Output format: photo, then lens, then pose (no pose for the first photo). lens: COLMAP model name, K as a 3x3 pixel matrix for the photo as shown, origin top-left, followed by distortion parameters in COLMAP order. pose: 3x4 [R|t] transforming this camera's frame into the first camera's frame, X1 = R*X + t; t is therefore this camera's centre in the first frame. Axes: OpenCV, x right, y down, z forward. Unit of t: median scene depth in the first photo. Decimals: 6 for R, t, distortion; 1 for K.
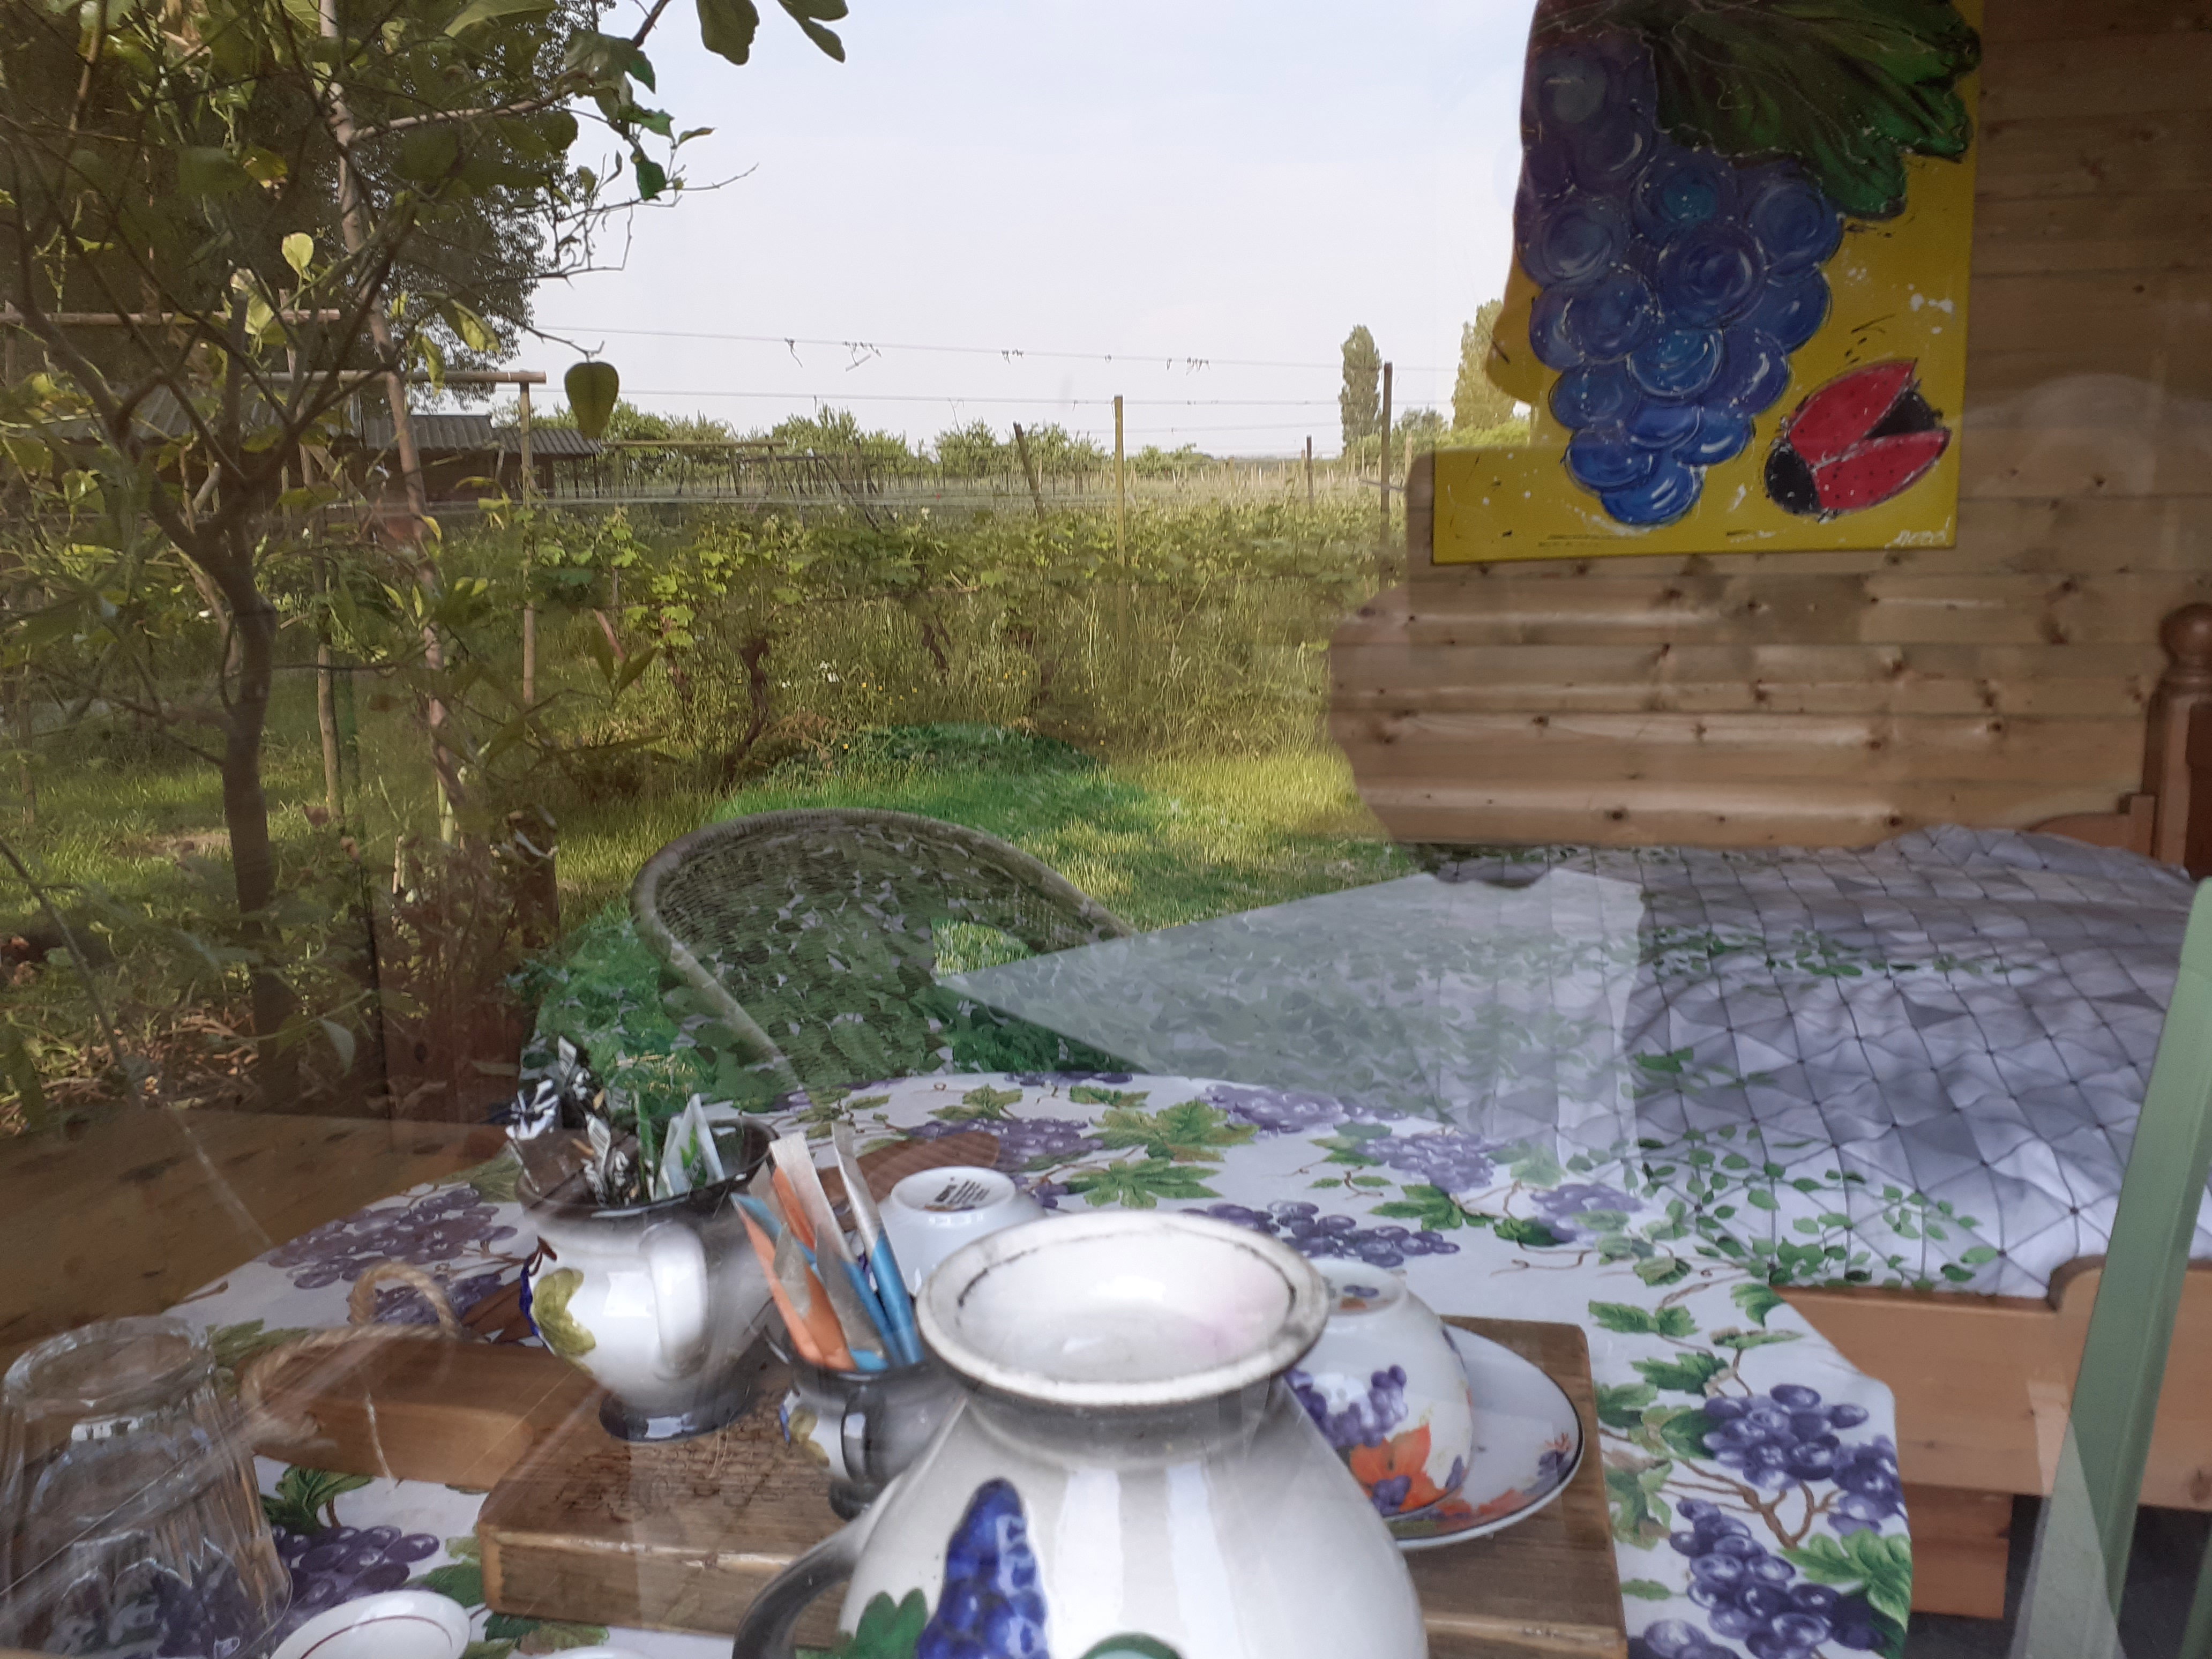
lens RADIAL K [[1763.7, 0, 1088.9], [0, 1763.7, 812.4], [0, 0, 1]] dist [0.066091, -0.108231]
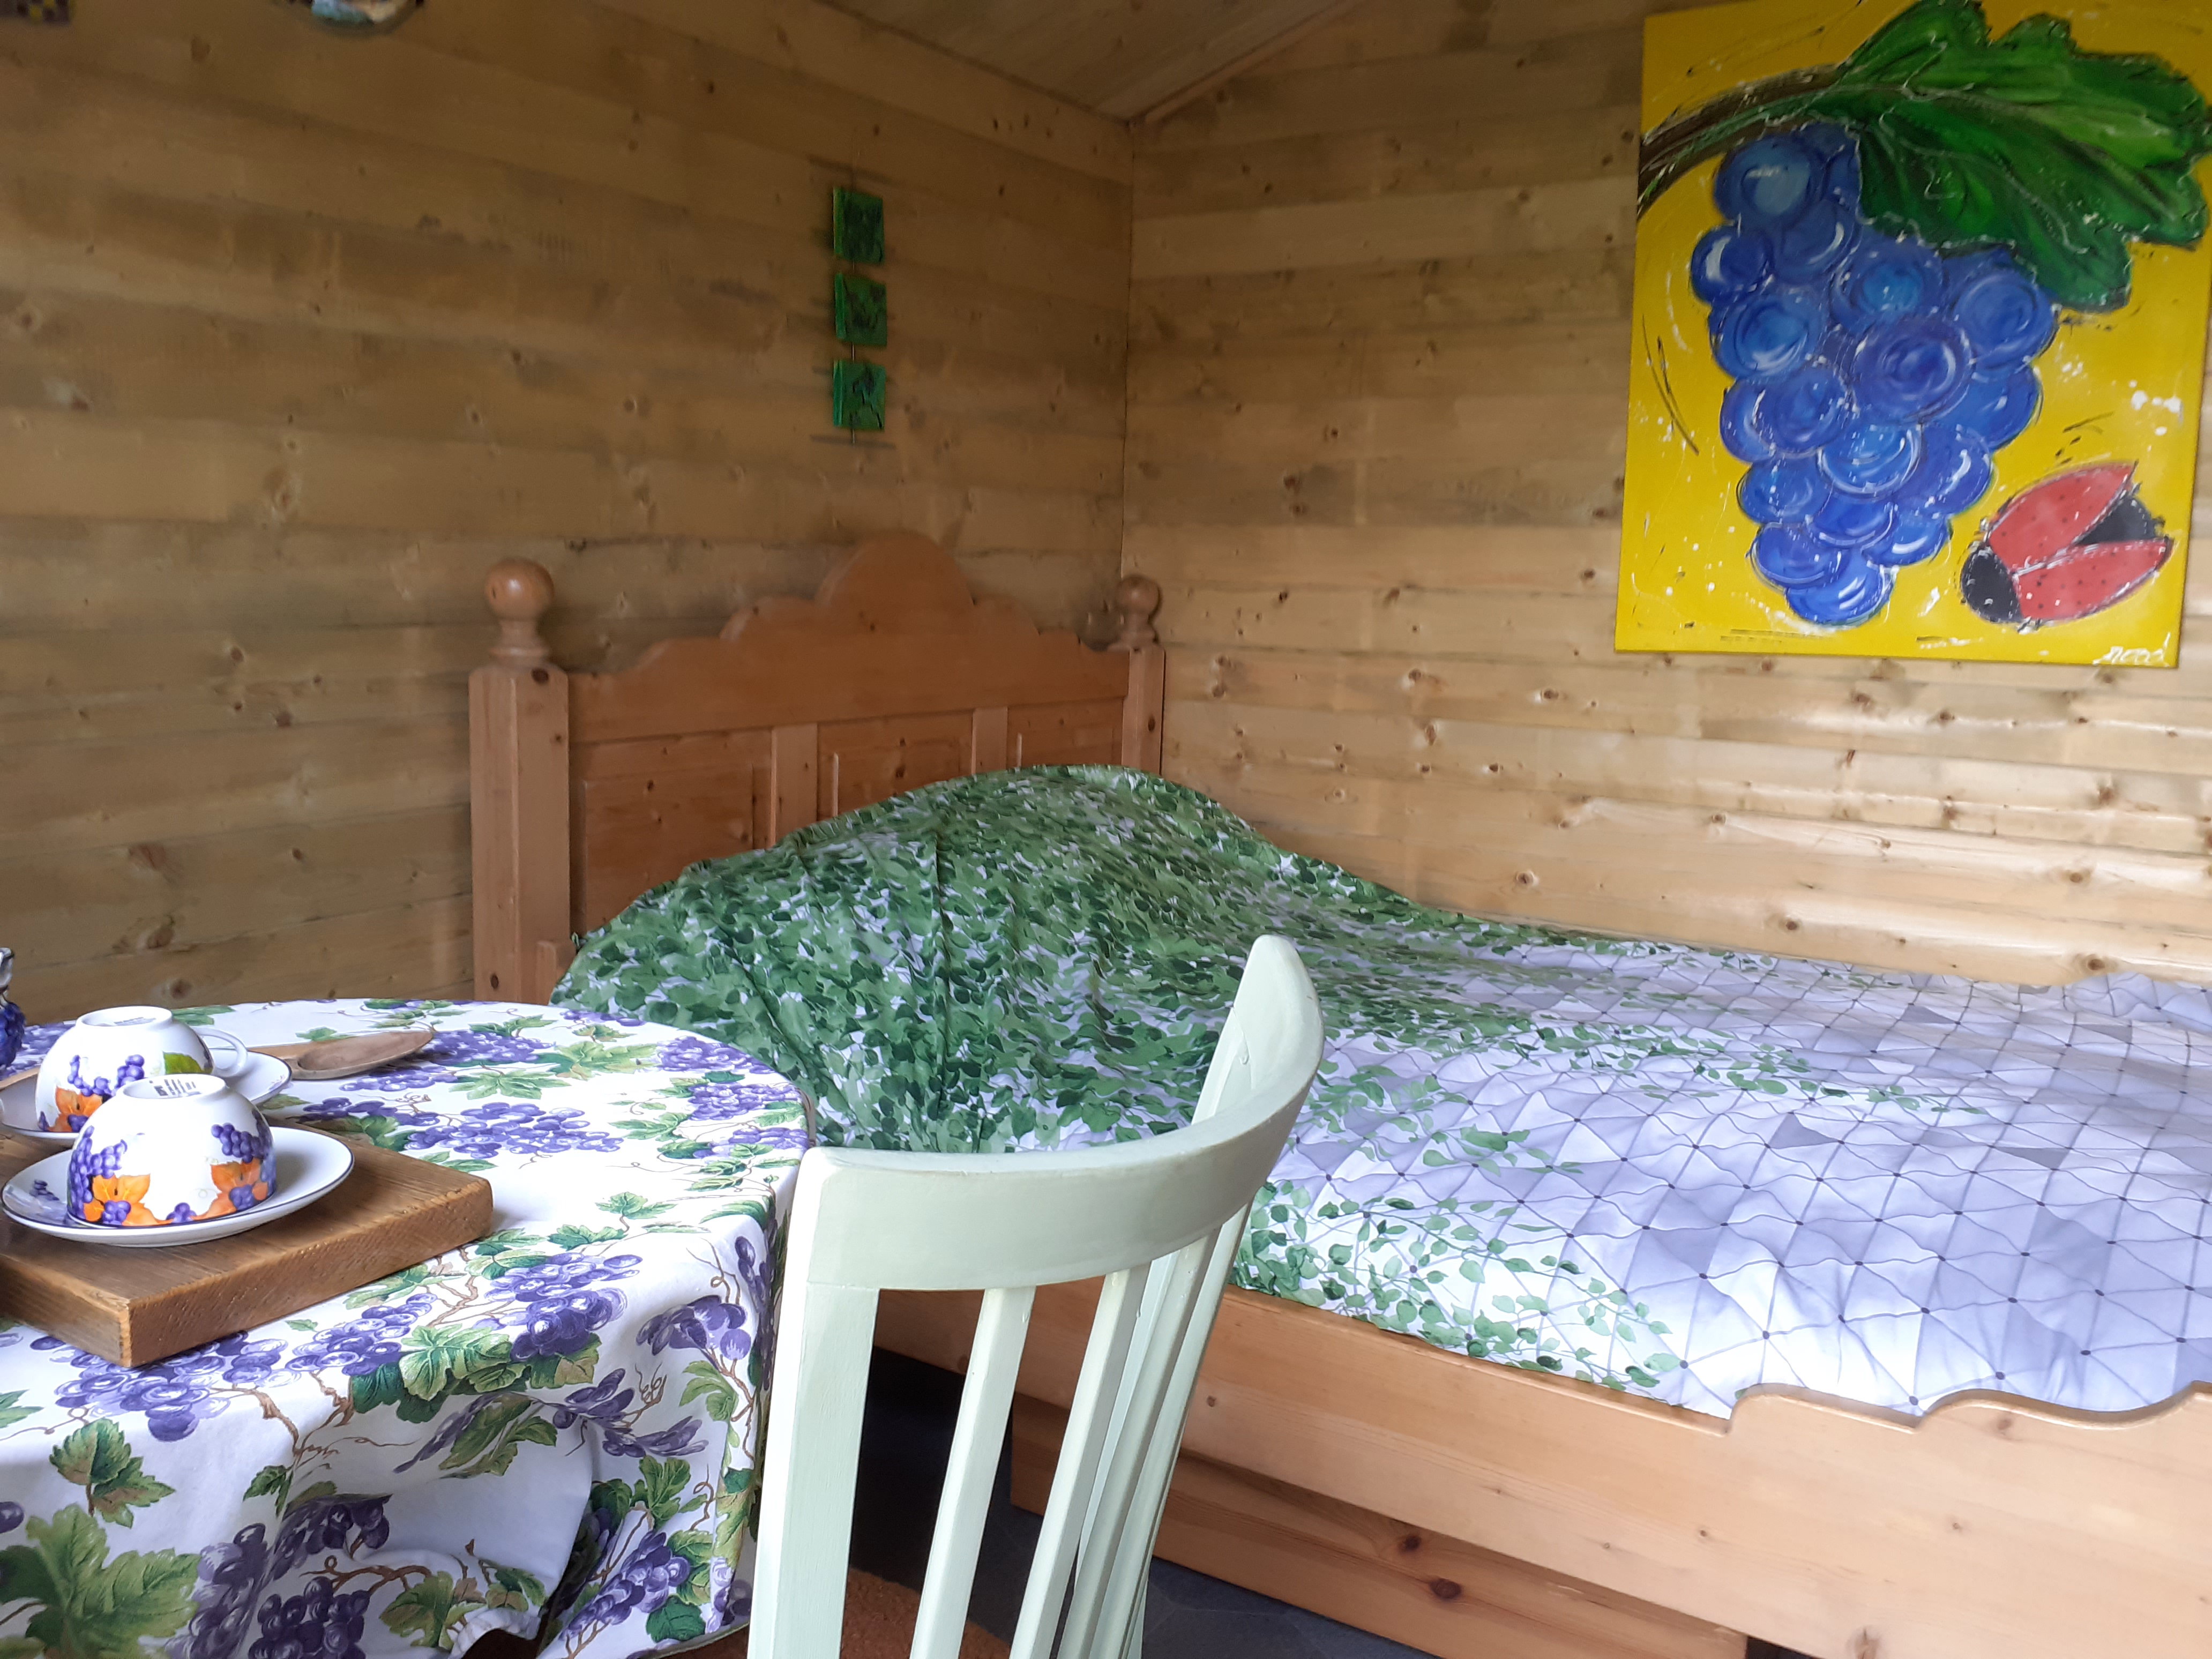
lens RADIAL K [[1763.7, 0, 1075.3], [0, 1763.7, 798.5], [0, 0, 1]] dist [0.066091, -0.108231]
pose [[0.934551, 0.088017, -0.344773, 0.284559], [-0.102705, 0.994409, -0.024533, -0.003614], [0.340686, 0.058337, 0.938366, -0.034687]]
